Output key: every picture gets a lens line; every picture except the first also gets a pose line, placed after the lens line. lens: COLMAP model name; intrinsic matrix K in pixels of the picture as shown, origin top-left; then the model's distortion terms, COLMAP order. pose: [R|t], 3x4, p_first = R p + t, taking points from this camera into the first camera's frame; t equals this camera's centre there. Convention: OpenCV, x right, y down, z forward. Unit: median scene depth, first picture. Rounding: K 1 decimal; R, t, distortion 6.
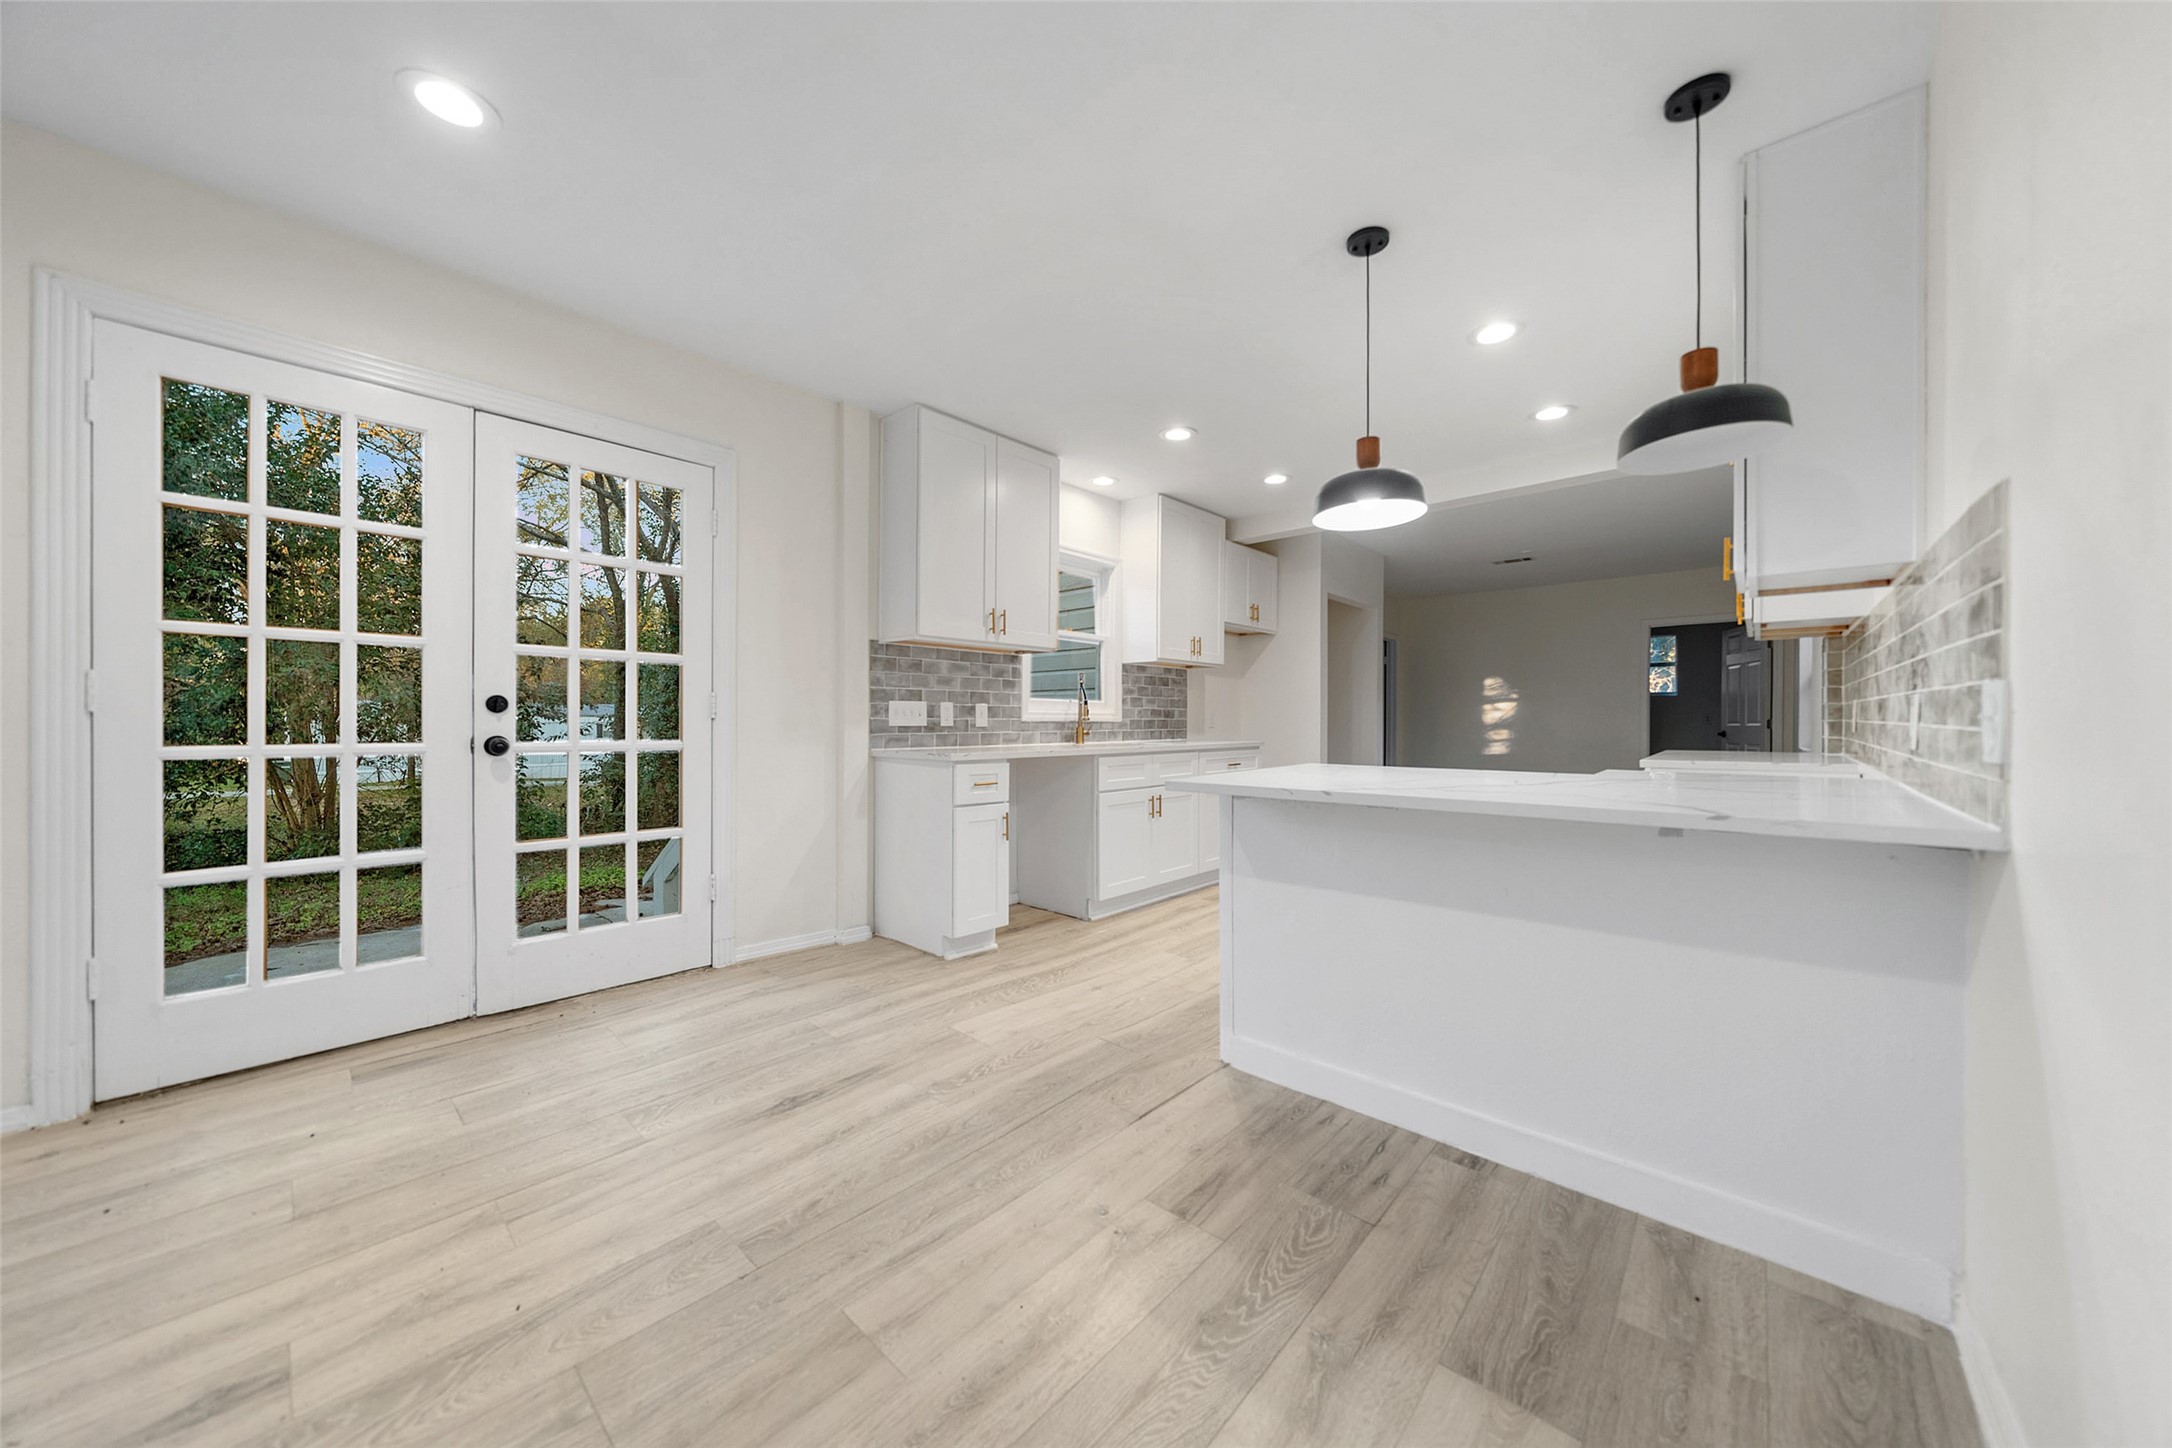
lens RADIAL K [[744.6, 0, 1093.0], [0, 744.6, 720.3], [0, 0, 1]] dist [0.000899, 0.000056]
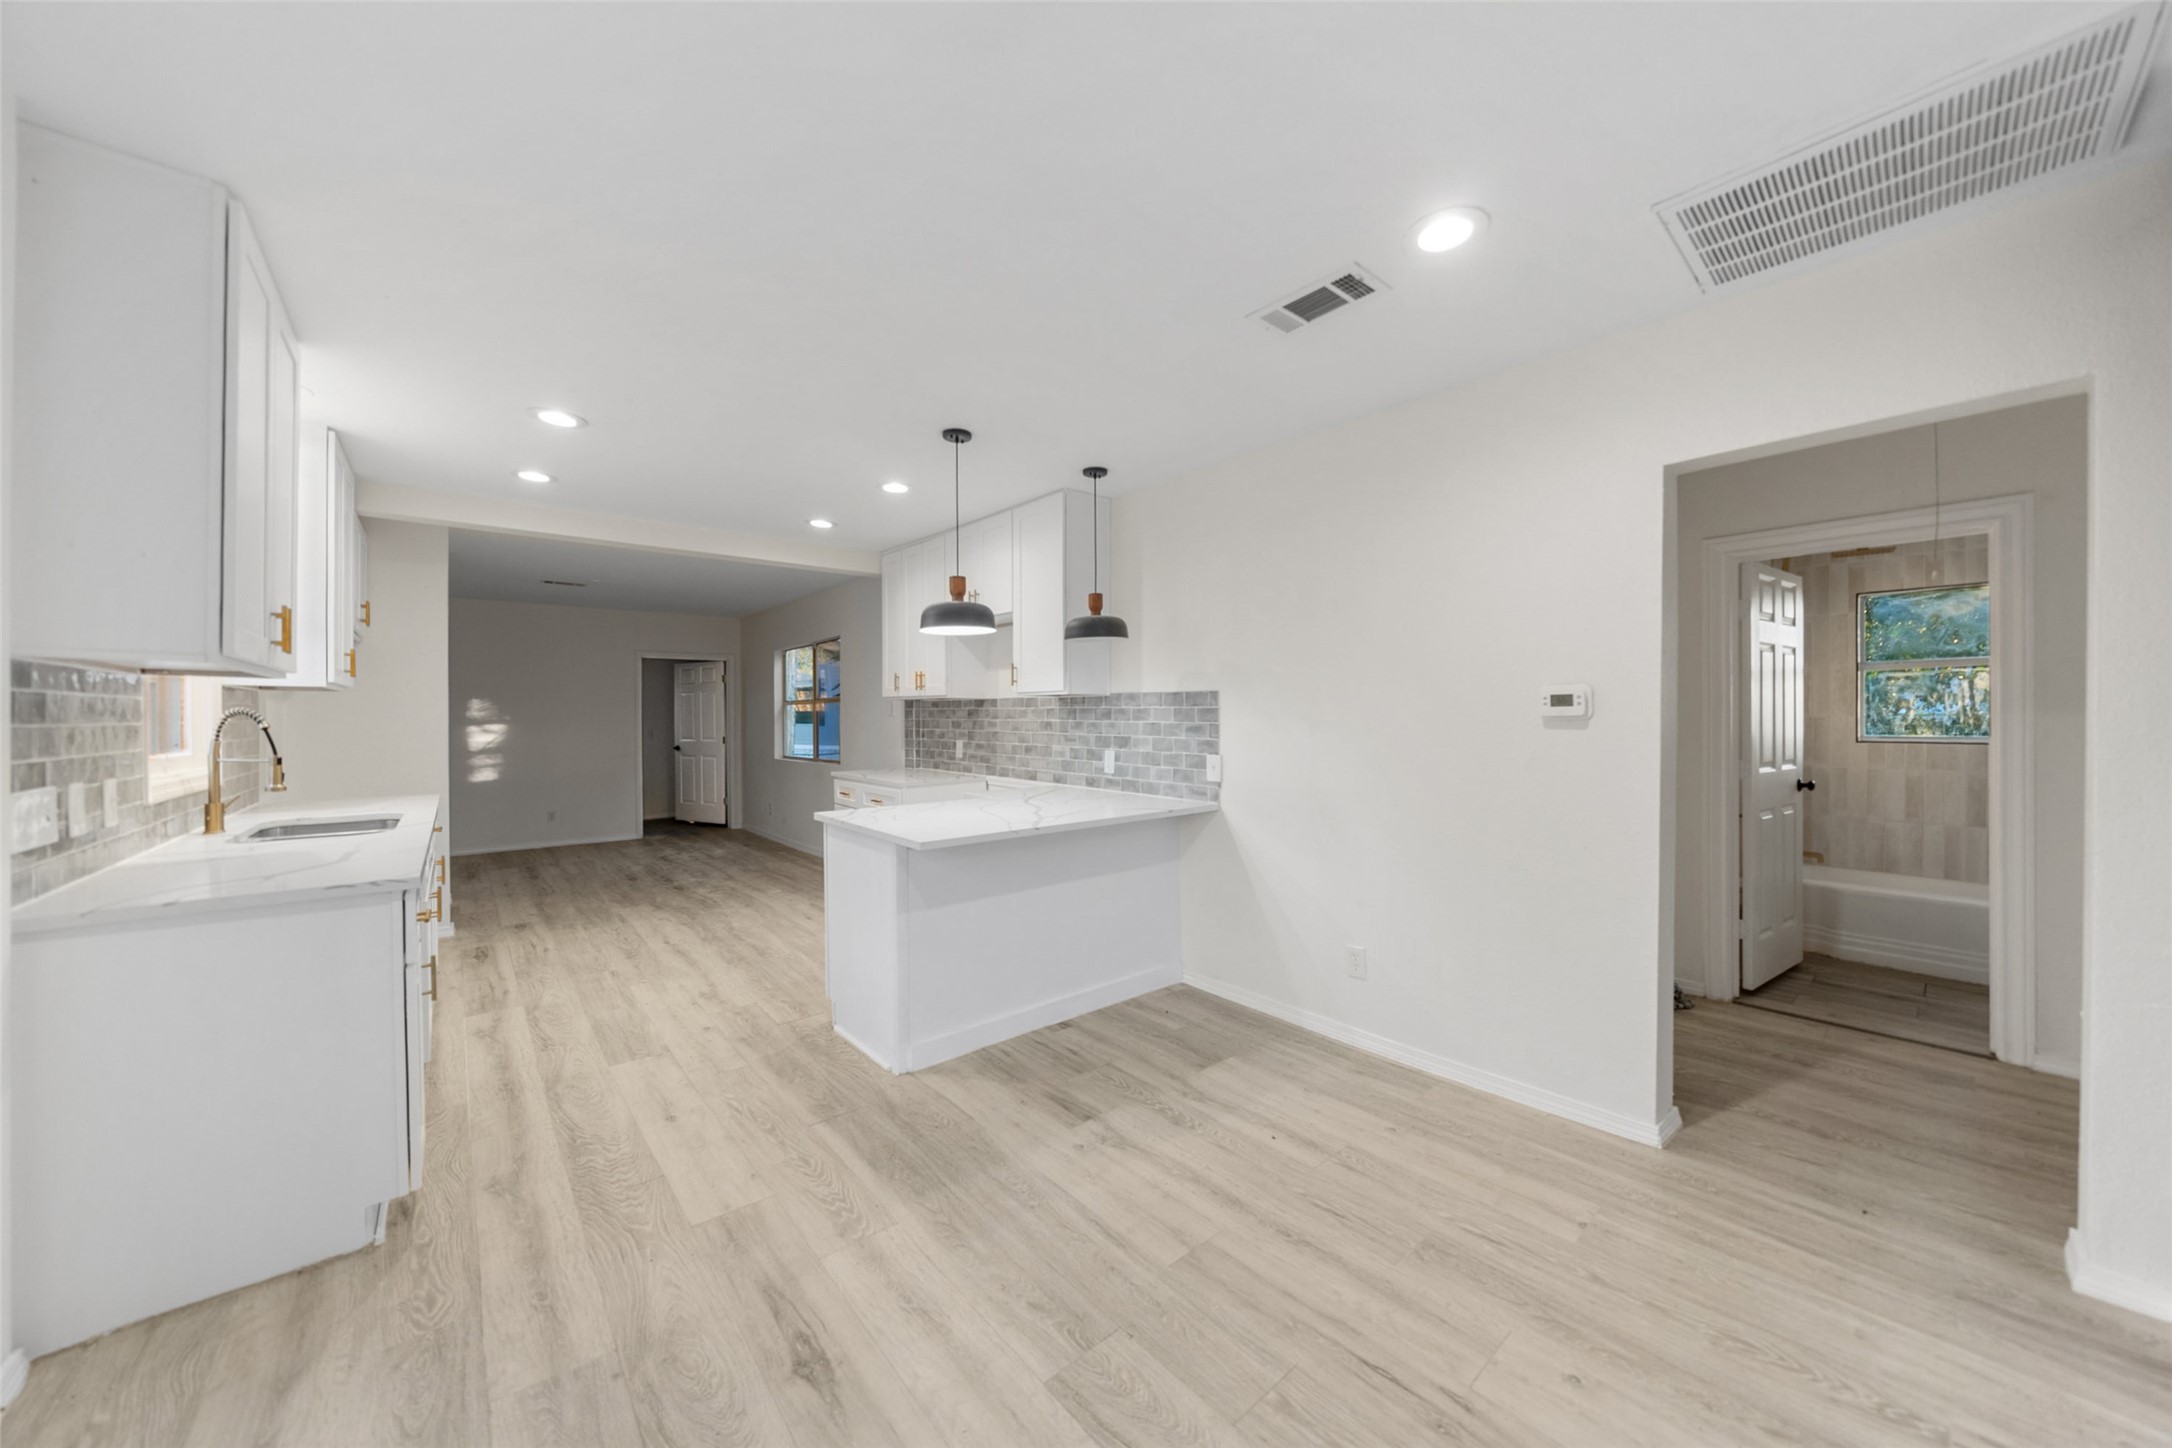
lens RADIAL K [[748.0, 0, 1077.8], [0, 748.0, 722.3], [0, 0, 1]] dist [-0.001336, -0.000089]
pose [[0.136976, -0.006978, 0.990550, -0.708387], [0.003419, 0.999973, 0.006572, -0.078484], [-0.990568, 0.002486, 0.136996, 0.413859]]
